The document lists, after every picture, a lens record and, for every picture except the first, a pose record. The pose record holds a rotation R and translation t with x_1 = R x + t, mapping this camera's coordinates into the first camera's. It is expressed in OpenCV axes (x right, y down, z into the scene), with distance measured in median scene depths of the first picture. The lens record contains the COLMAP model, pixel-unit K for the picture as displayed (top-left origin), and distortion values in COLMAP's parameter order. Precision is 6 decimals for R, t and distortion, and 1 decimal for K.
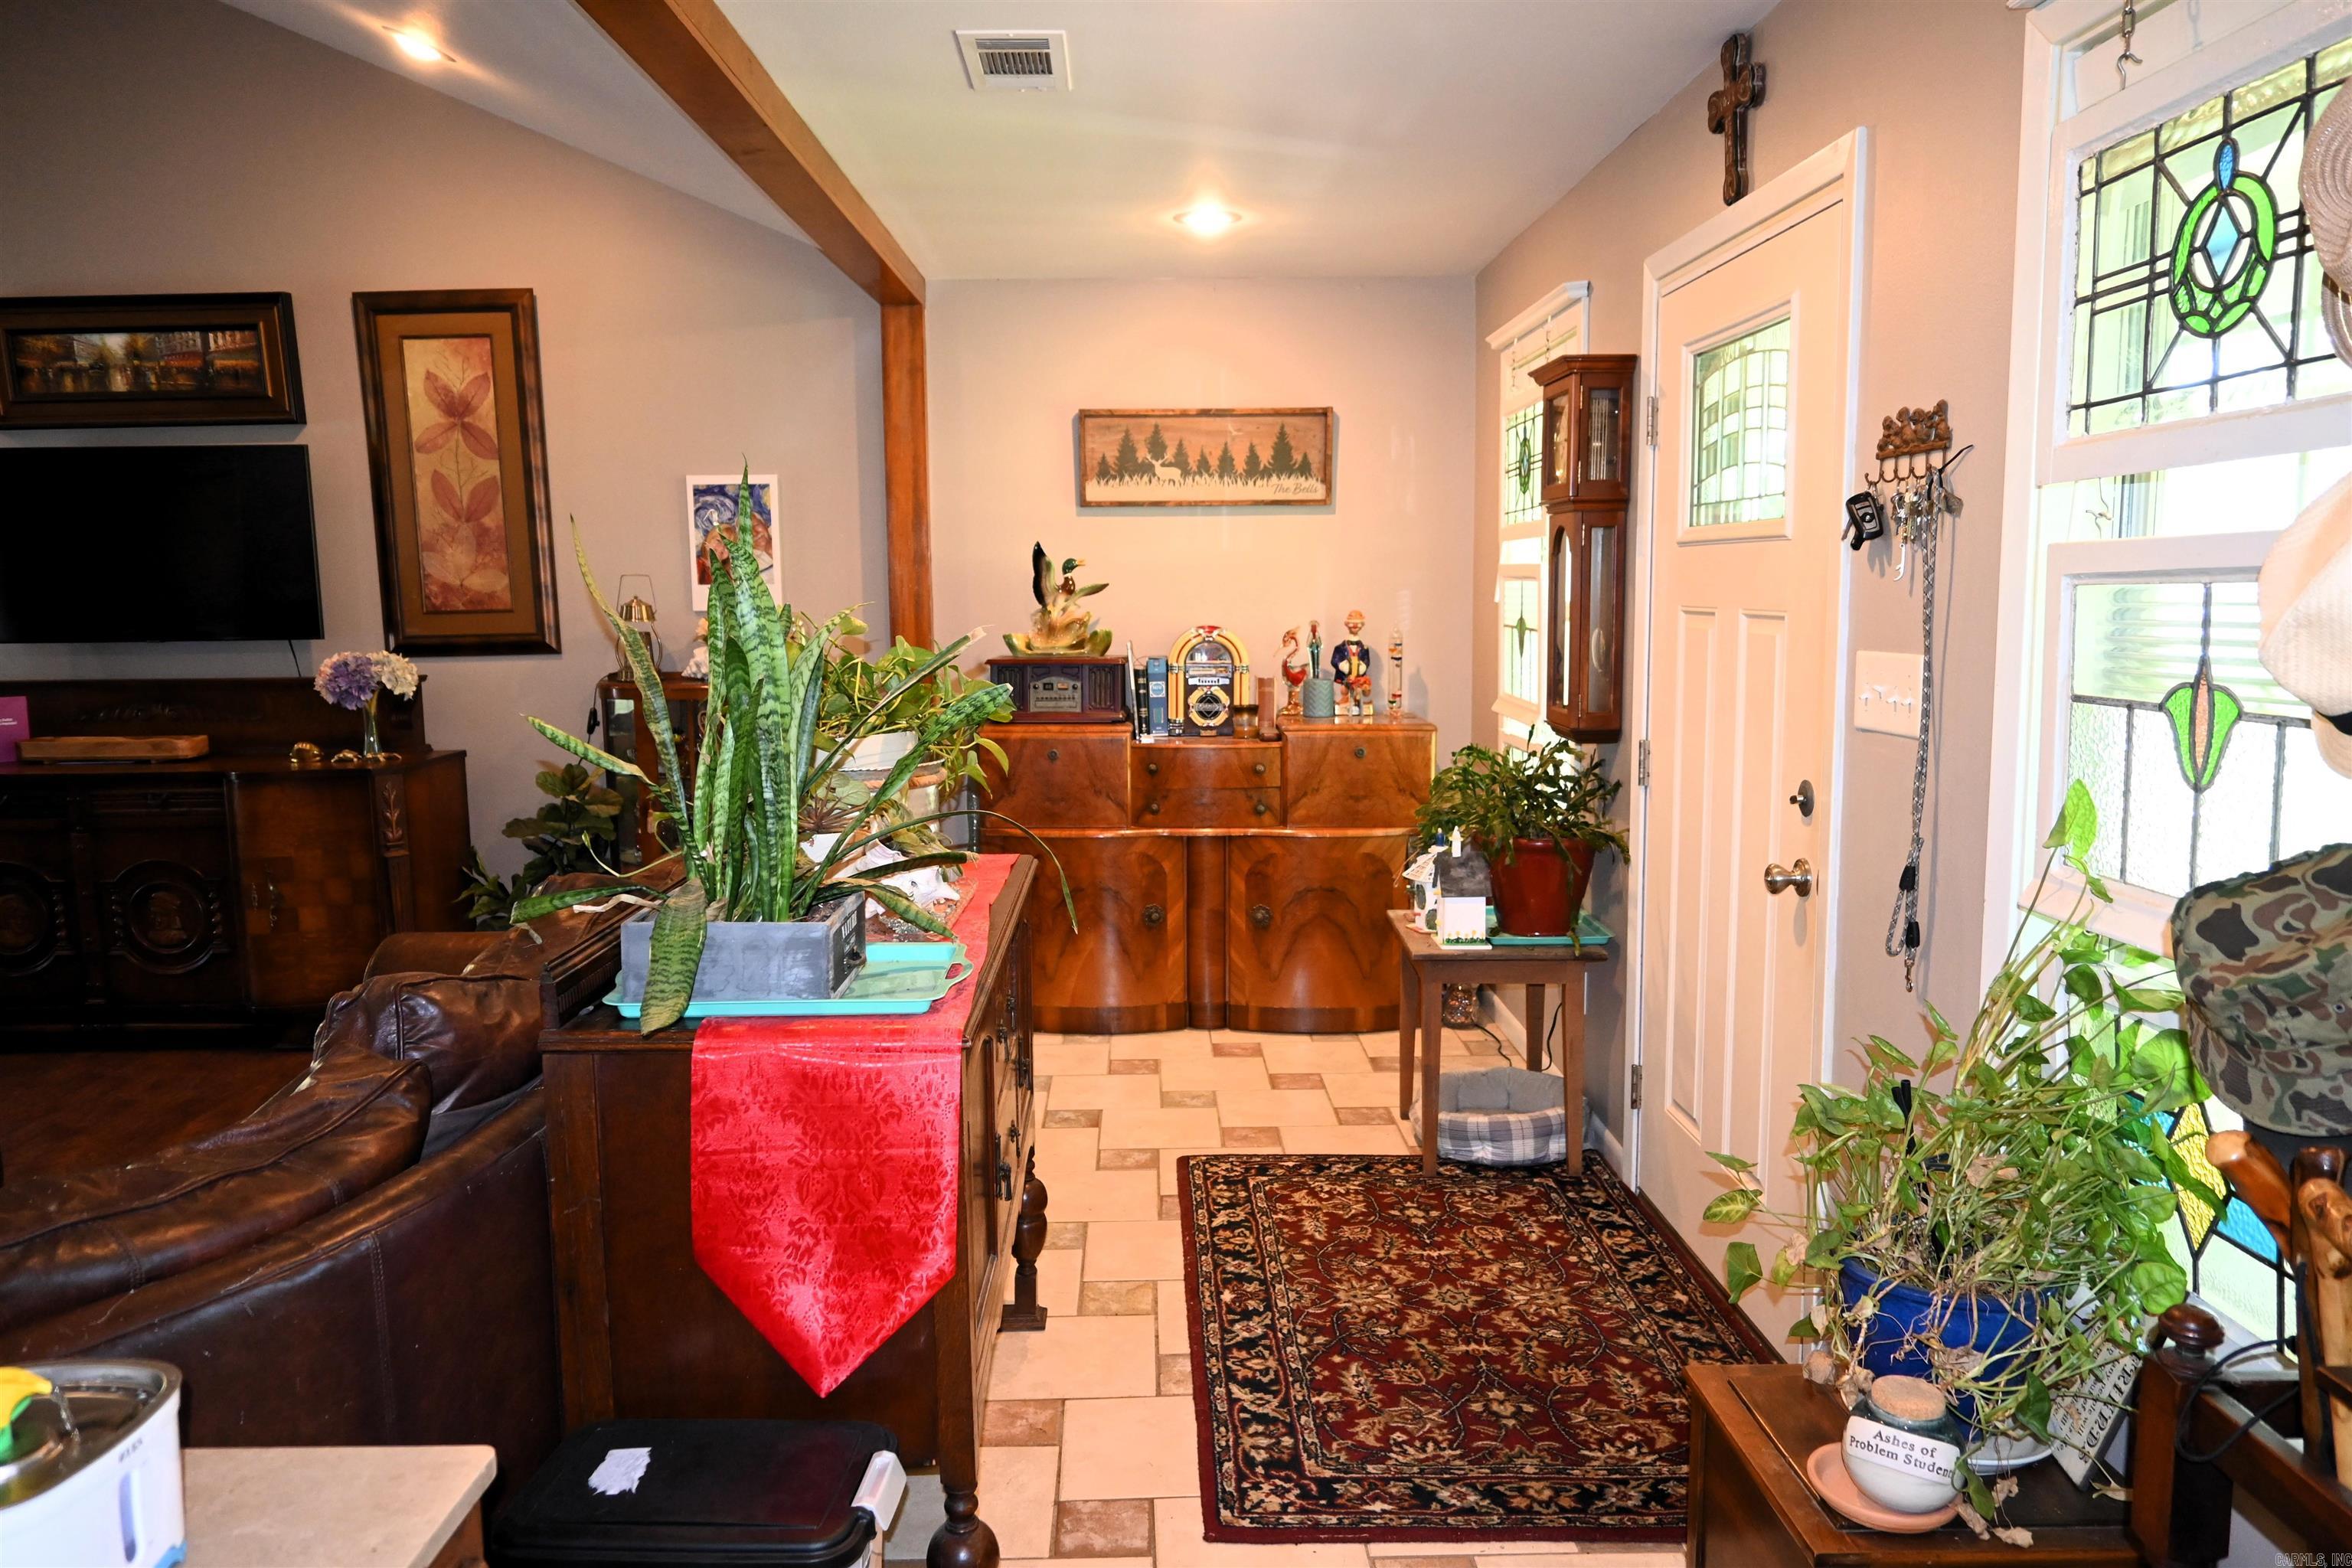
lens RADIAL K [[1603.6, 0, 1176.0], [0, 1603.6, 784.0], [0, 0, 1]] dist [-0.003000, -0.001437]
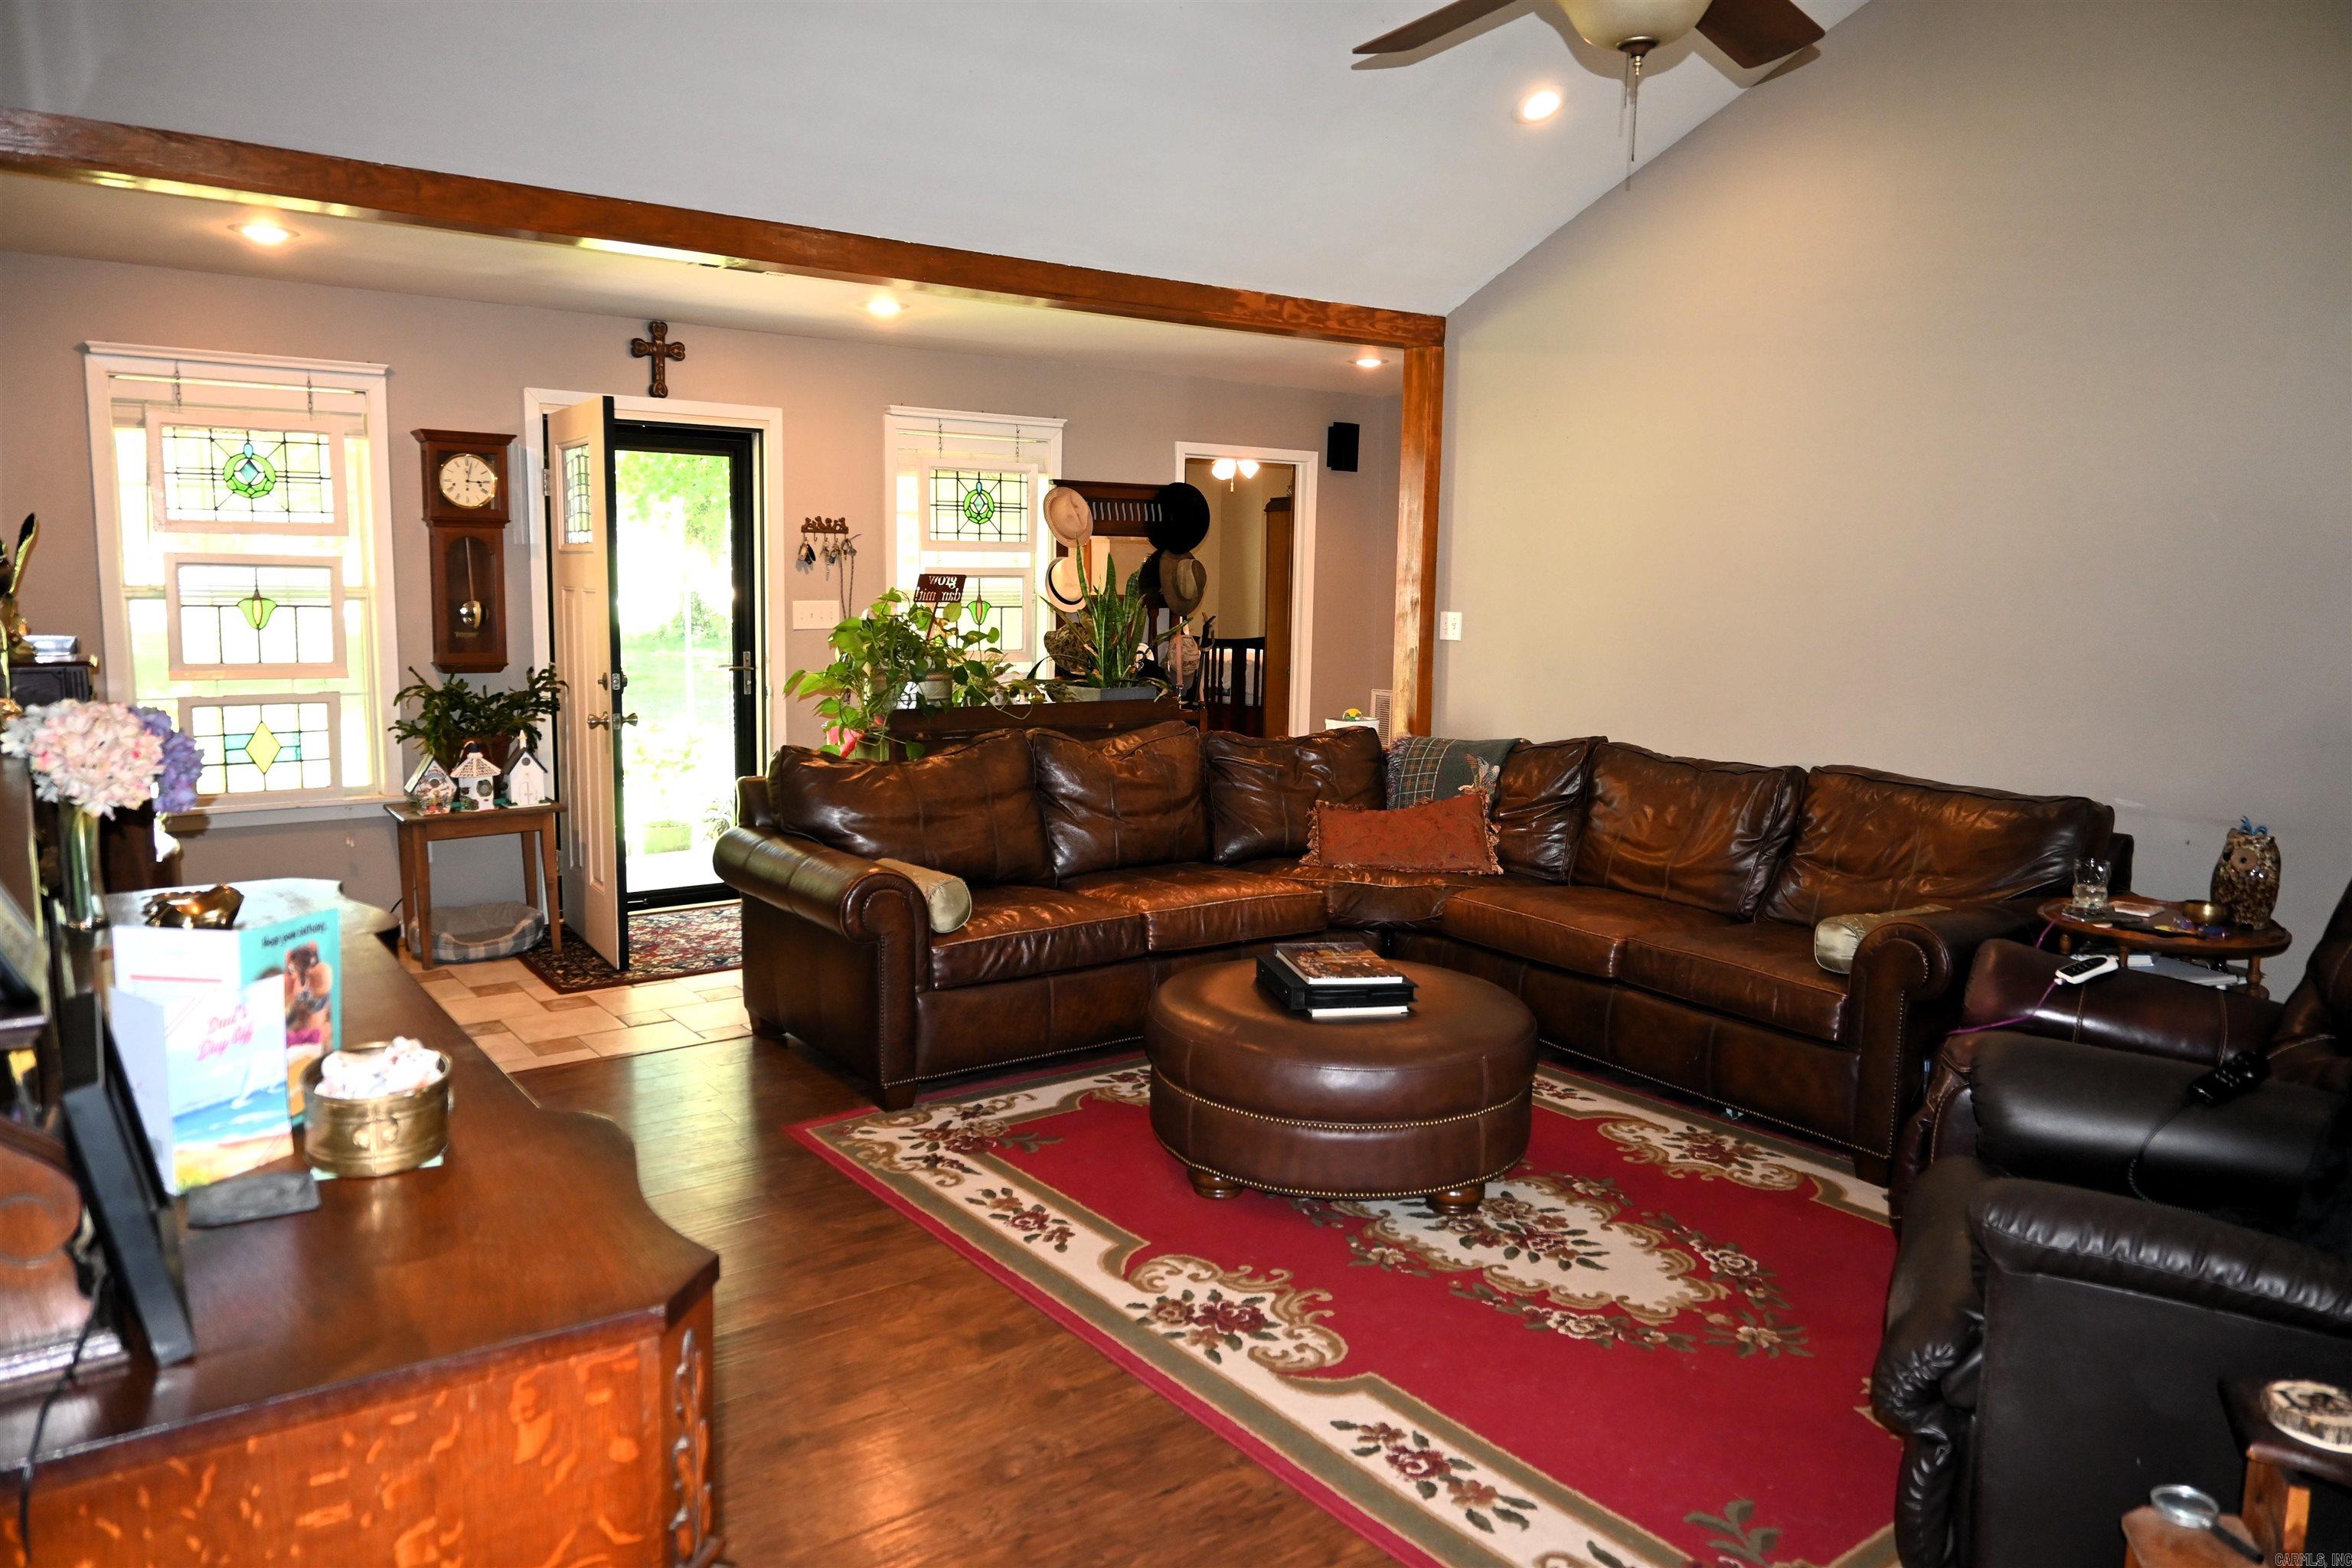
lens RADIAL K [[1603.6, 0, 1176.0], [0, 1603.6, 784.0], [0, 0, 1]] dist [-0.003000, -0.001437]
pose [[-0.582579, -0.106822, 0.805724, -3.353198], [0.089327, 0.976905, 0.194105, -0.385206], [-0.807851, 0.185054, -0.559582, 3.174663]]
